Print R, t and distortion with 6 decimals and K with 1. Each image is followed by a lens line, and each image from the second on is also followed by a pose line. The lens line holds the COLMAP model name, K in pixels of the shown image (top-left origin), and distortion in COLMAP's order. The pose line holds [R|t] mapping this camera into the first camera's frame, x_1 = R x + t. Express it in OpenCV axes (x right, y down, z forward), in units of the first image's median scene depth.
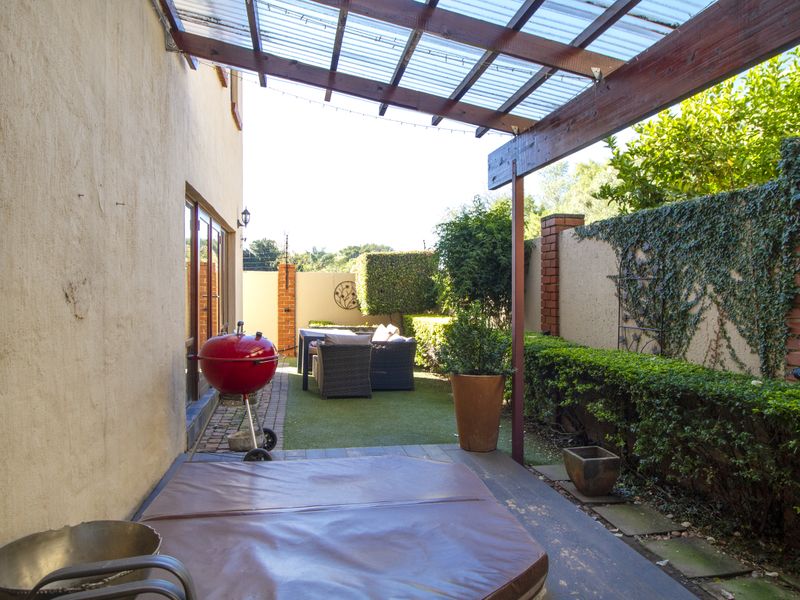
lens RADIAL K [[524.2, 0, 400.9], [0, 524.2, 291.6], [0, 0, 1]] dist [0.010583, 0.002030]
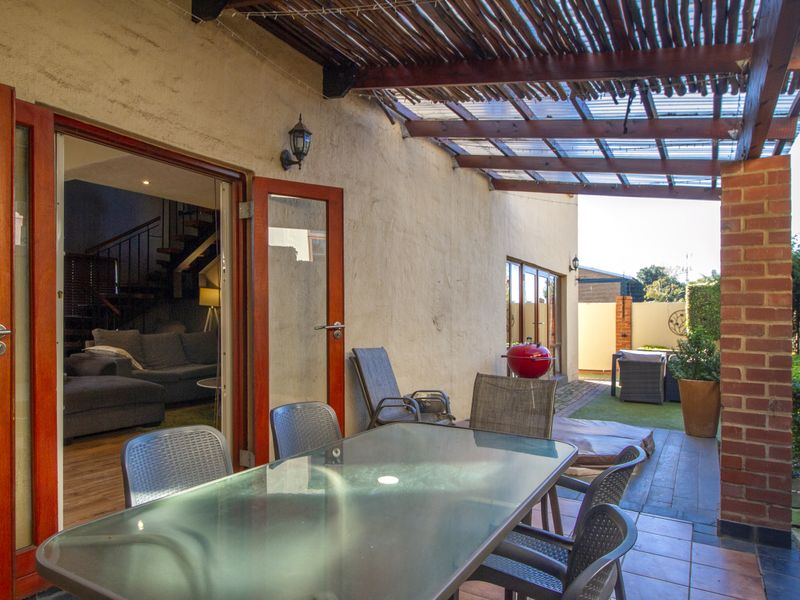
lens RADIAL K [[524.2, 0, 398.5], [0, 524.2, 299.6], [0, 0, 1]] dist [0.010583, 0.002030]
pose [[0.742832, -0.033092, -0.668659, 0.489698], [0.006276, 0.999078, -0.042473, 0.003918], [0.669448, 0.027354, 0.742355, -0.526300]]
